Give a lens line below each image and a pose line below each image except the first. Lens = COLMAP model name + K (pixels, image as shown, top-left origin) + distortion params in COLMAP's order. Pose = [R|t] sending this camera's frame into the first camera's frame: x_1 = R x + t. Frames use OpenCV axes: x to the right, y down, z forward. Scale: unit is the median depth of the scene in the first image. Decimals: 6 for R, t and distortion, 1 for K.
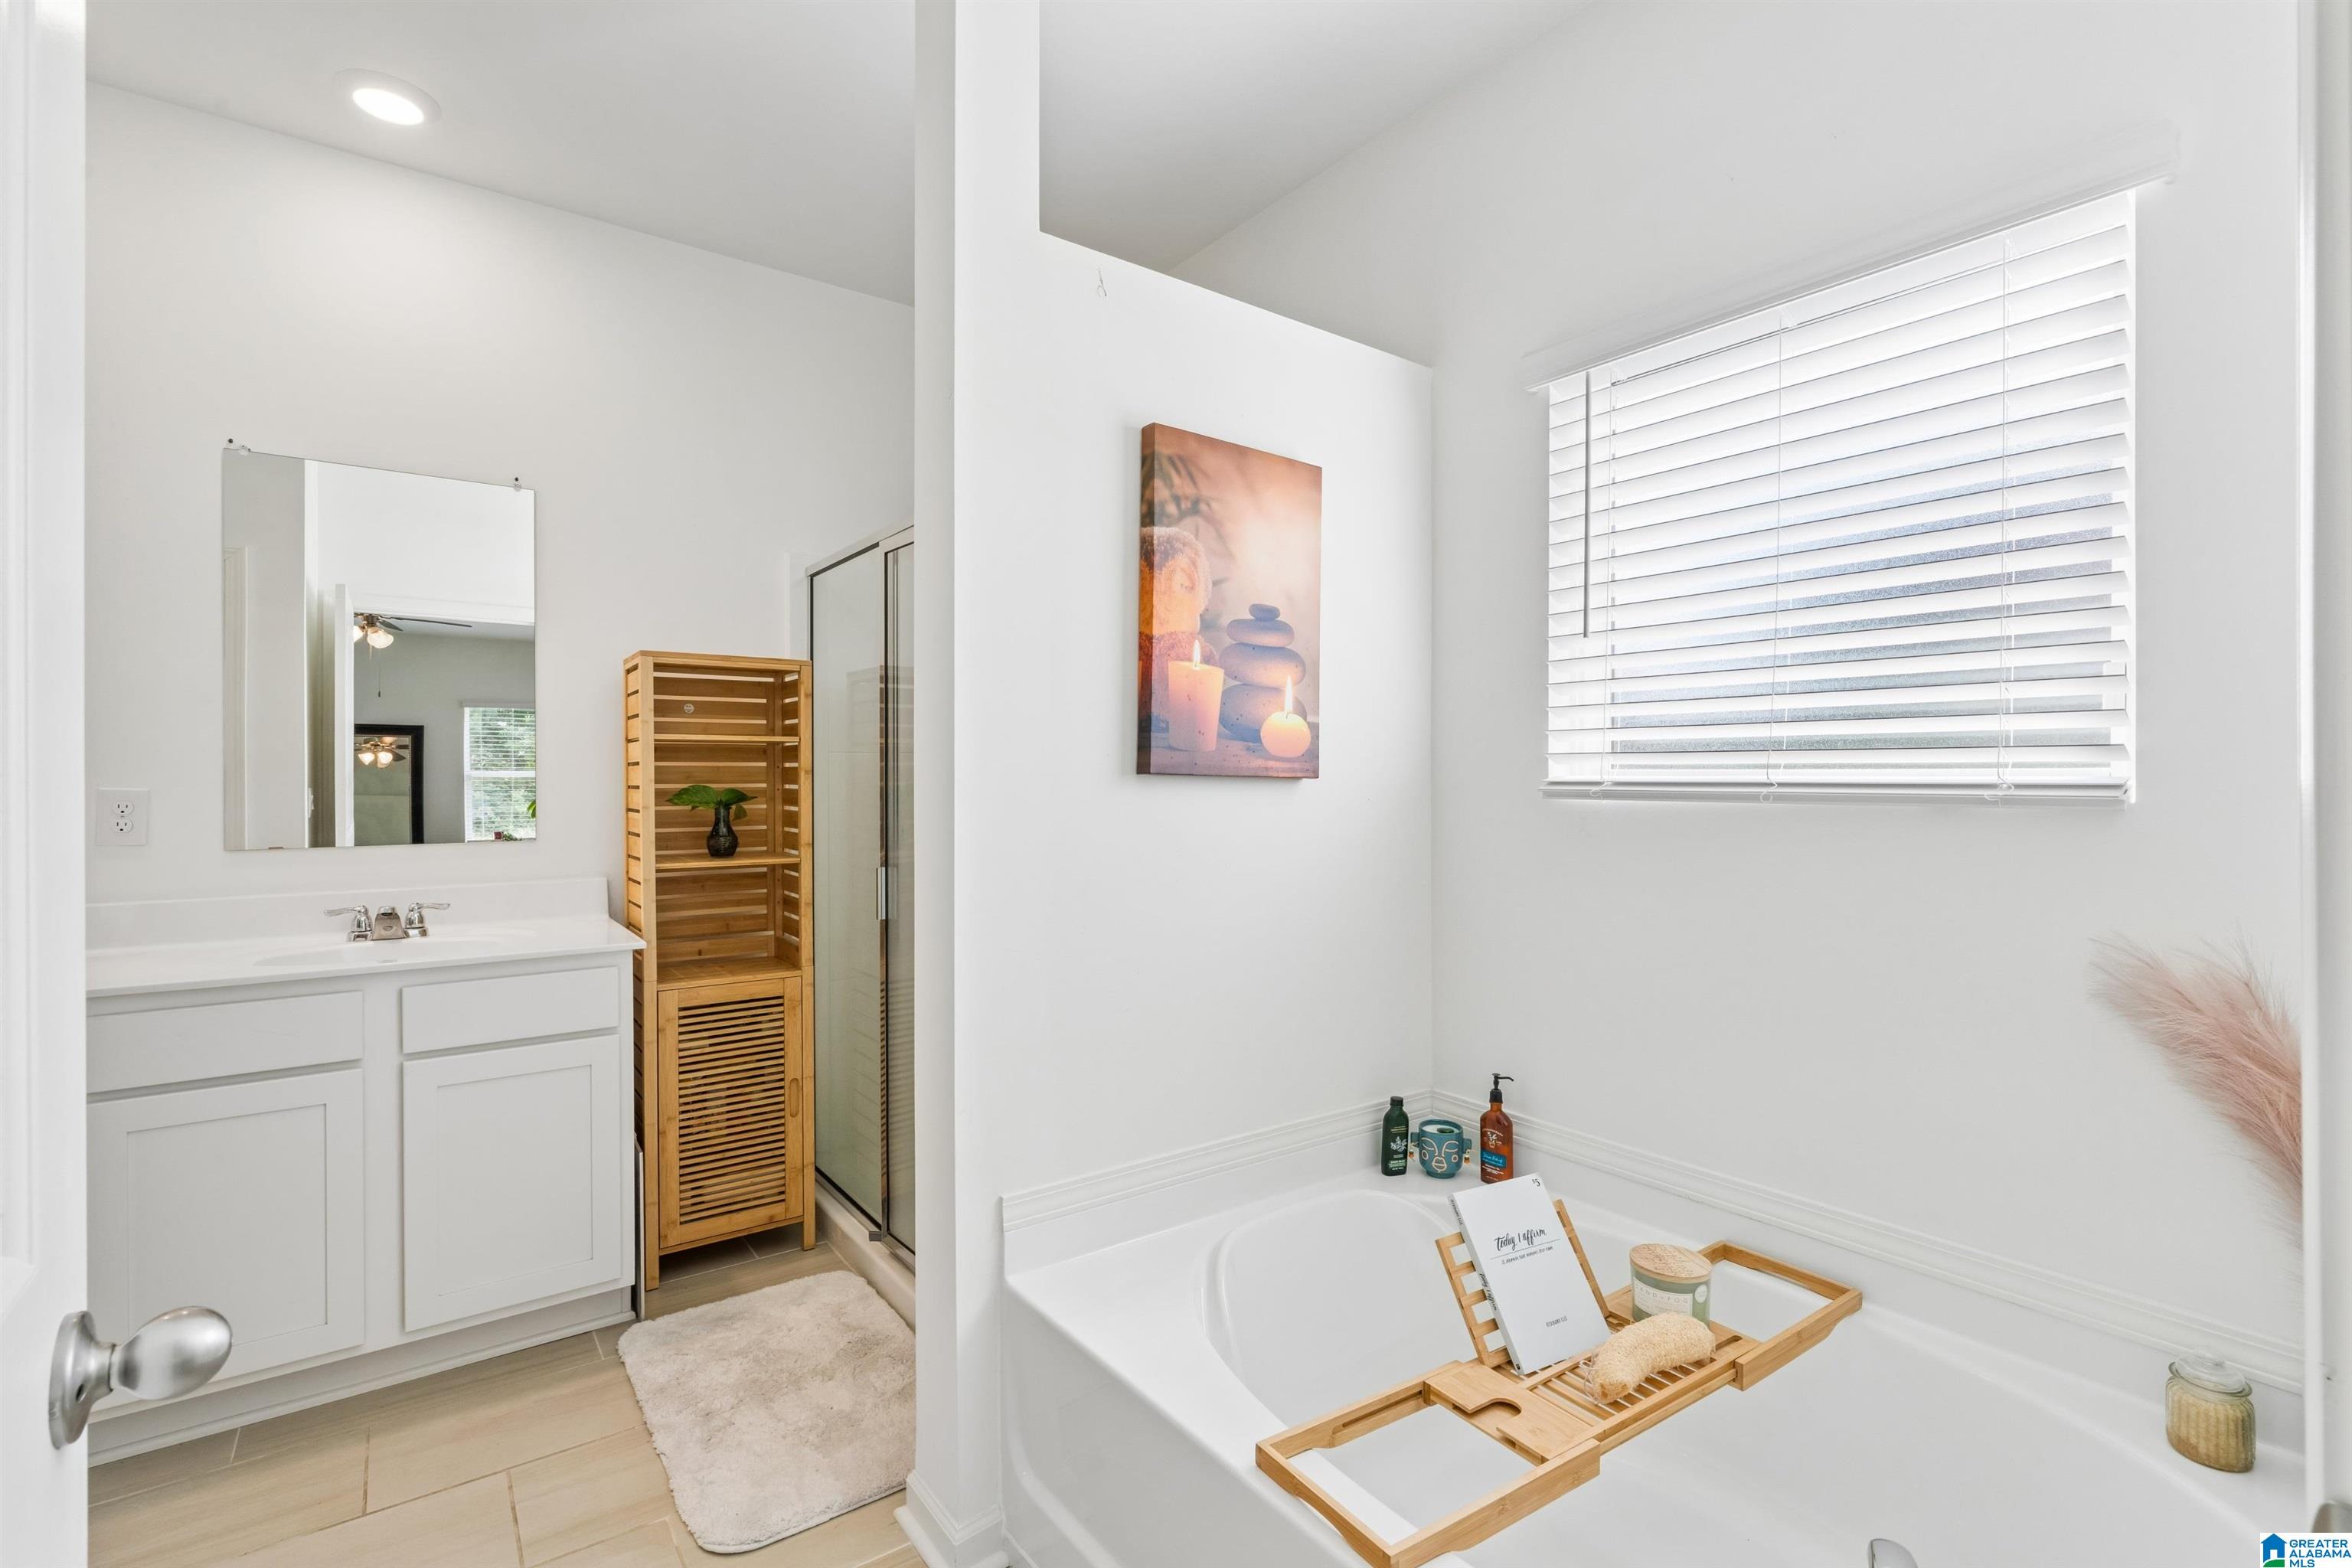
lens RADIAL K [[1060.8, 0, 1175.0], [0, 1060.8, 777.7], [0, 0, 1]] dist [-0.007513, 0.003092]
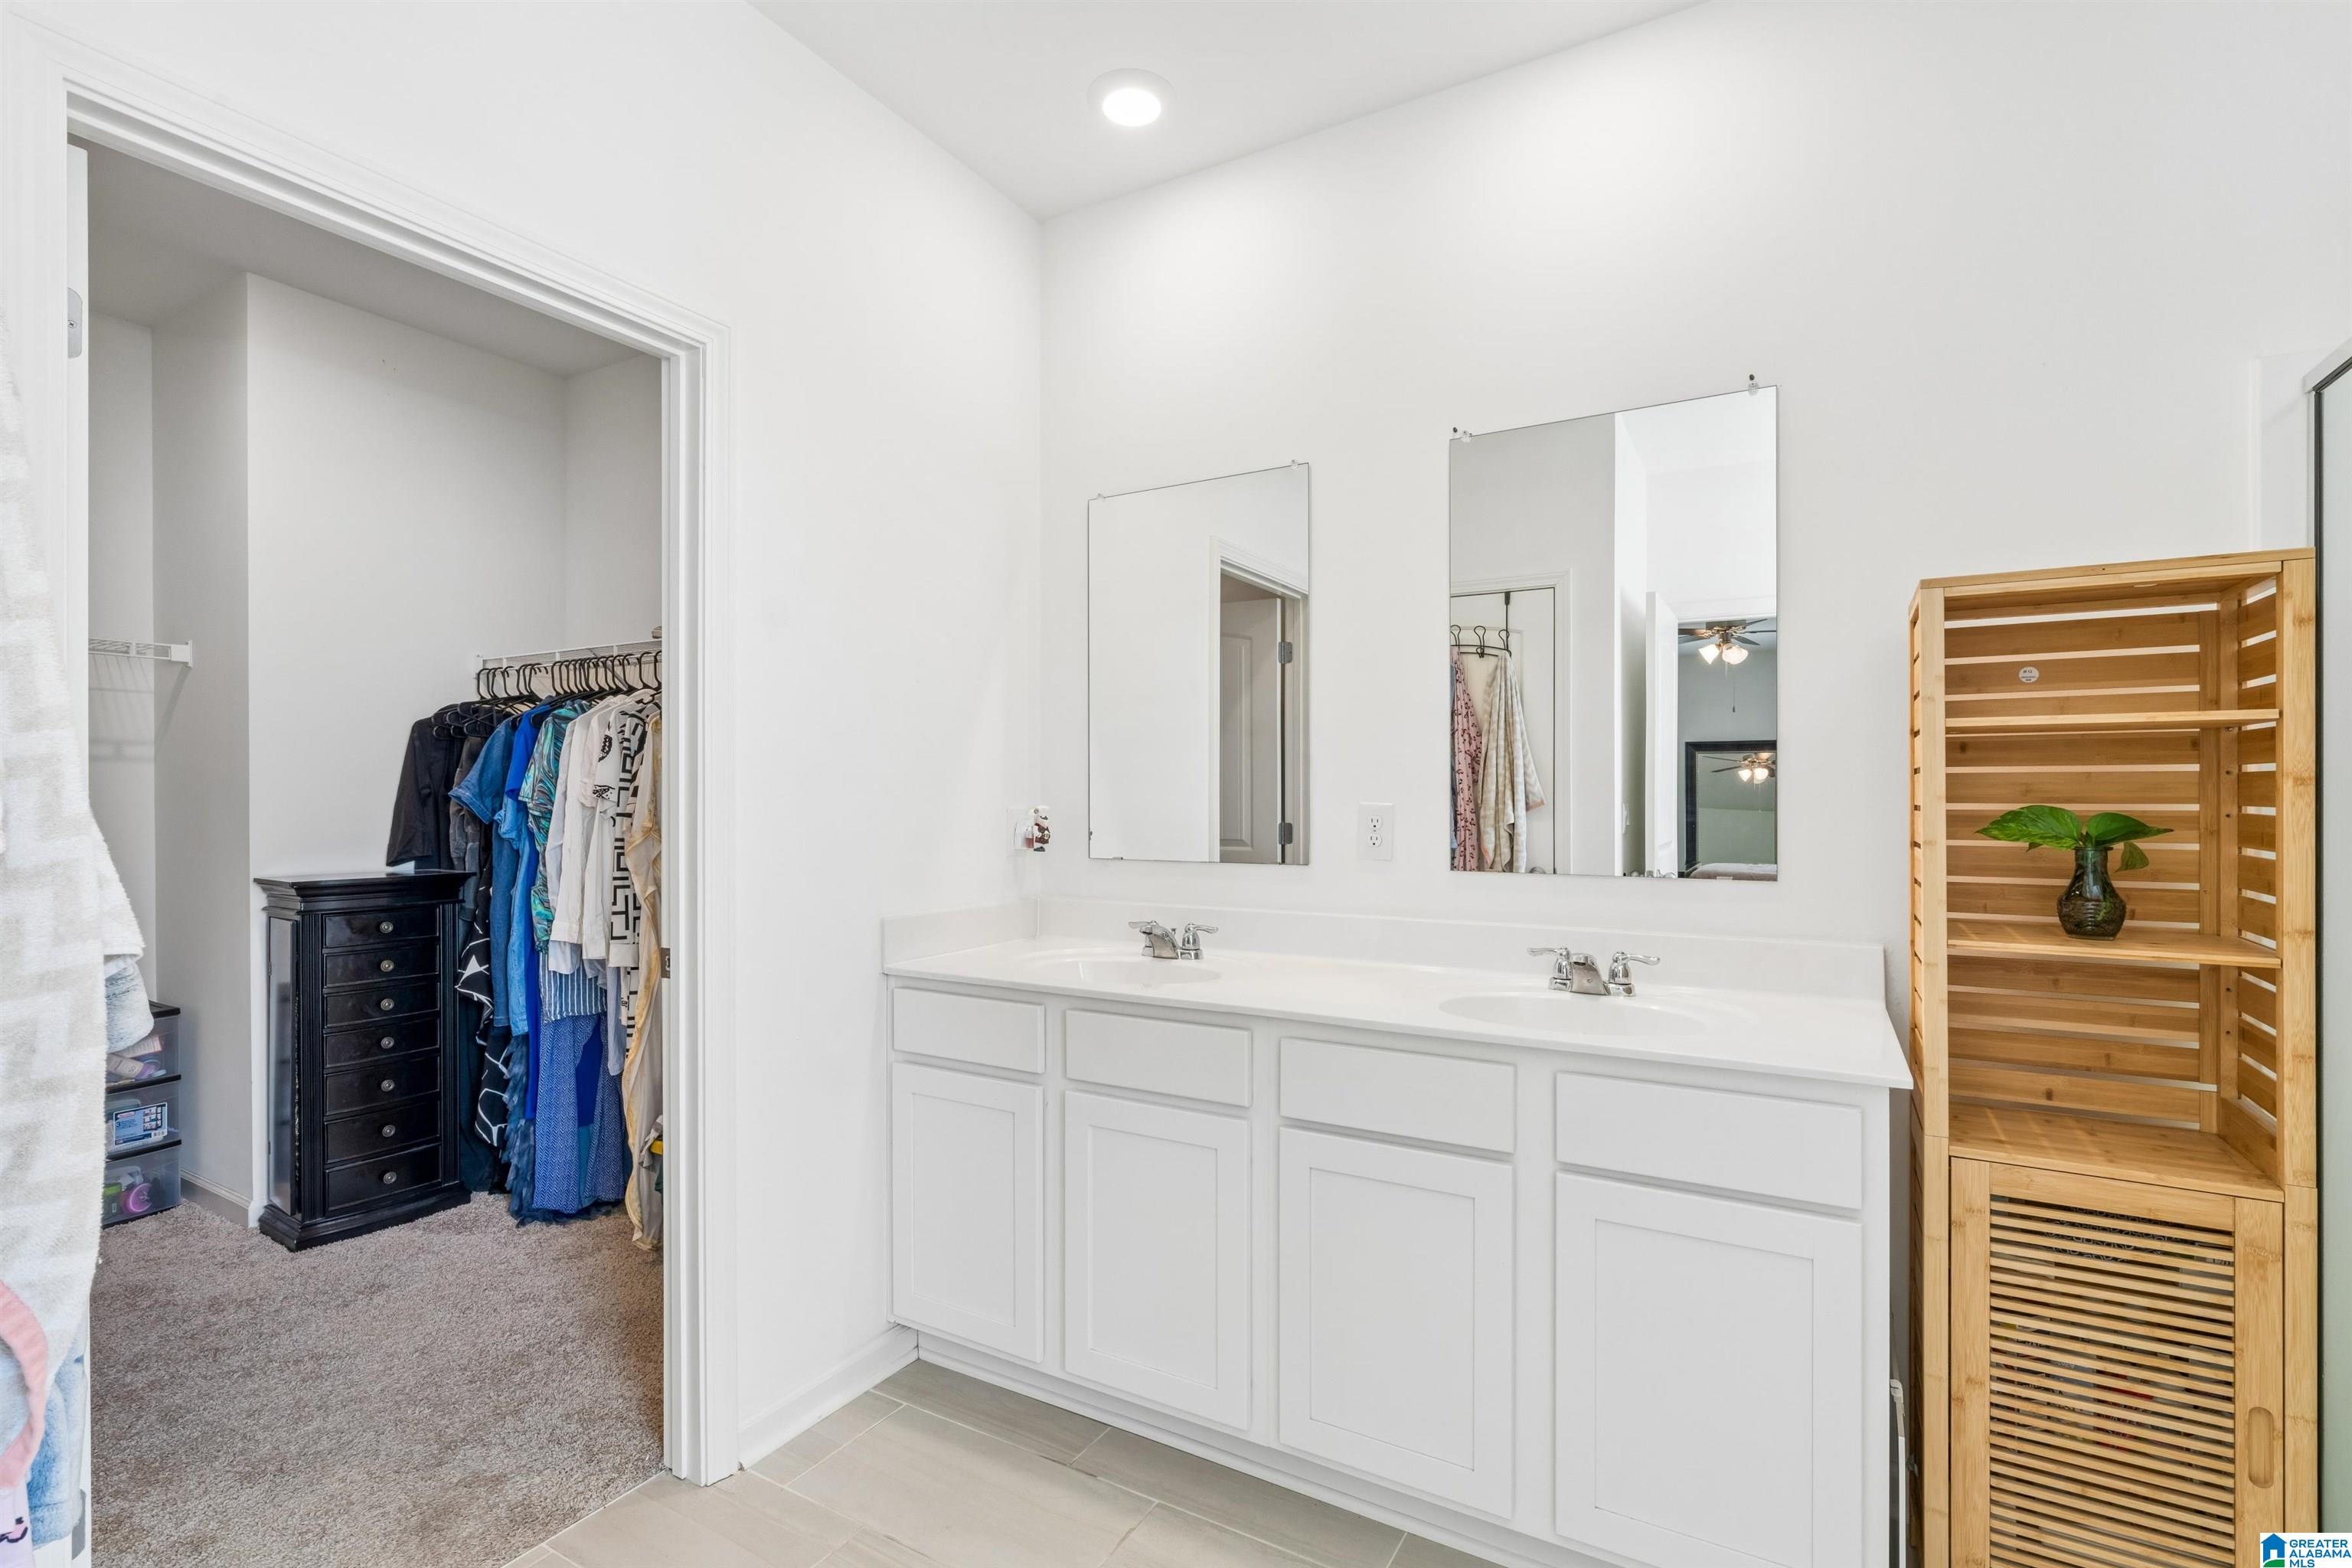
lens RADIAL K [[1060.8, 0, 1191.6], [0, 1060.8, 796.2], [0, 0, 1]] dist [-0.007513, 0.003092]
pose [[0.398726, 0.002906, -0.917065, -0.110189], [-0.001117, 0.999996, 0.002683, 0.000946], [0.917069, -0.000046, 0.398728, 0.352723]]
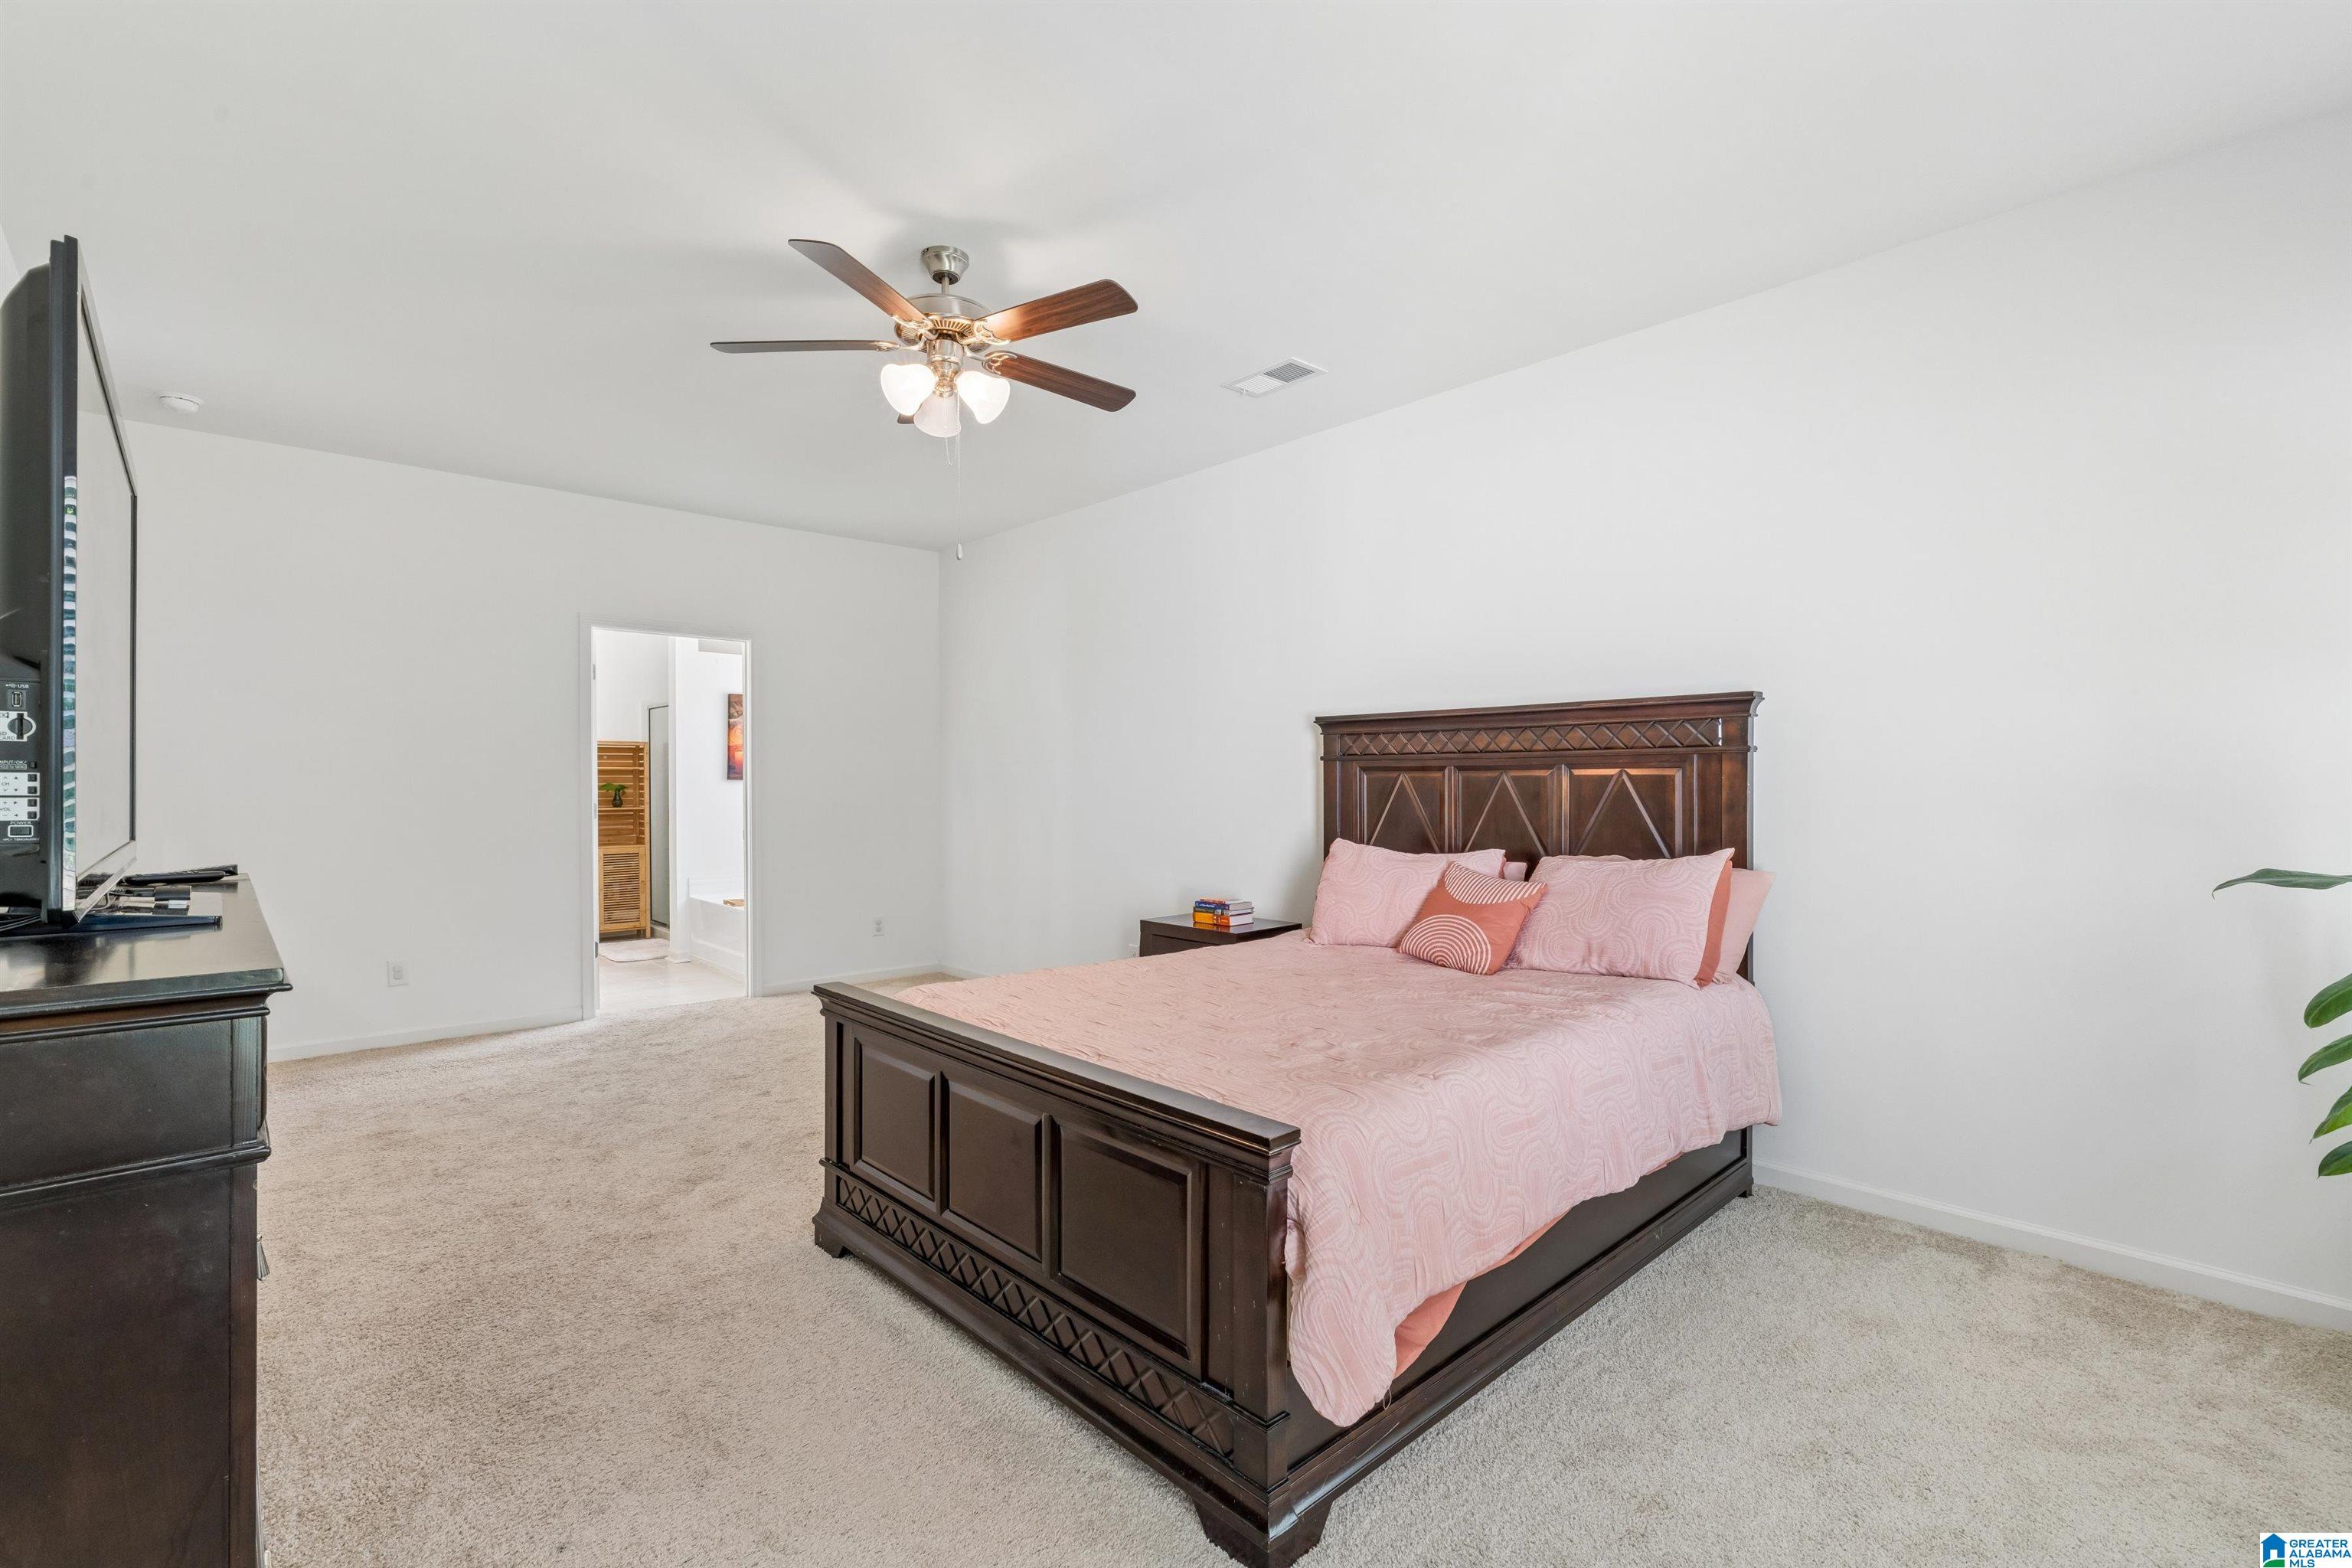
lens RADIAL K [[1060.8, 0, 1183.5], [0, 1060.8, 792.2], [0, 0, 1]] dist [-0.007513, 0.003092]
pose [[0.994056, -0.000785, 0.108871, 0.847807], [0.000021, 0.999975, 0.007024, 0.010950], [-0.108873, -0.006980, 0.994031, -2.174376]]
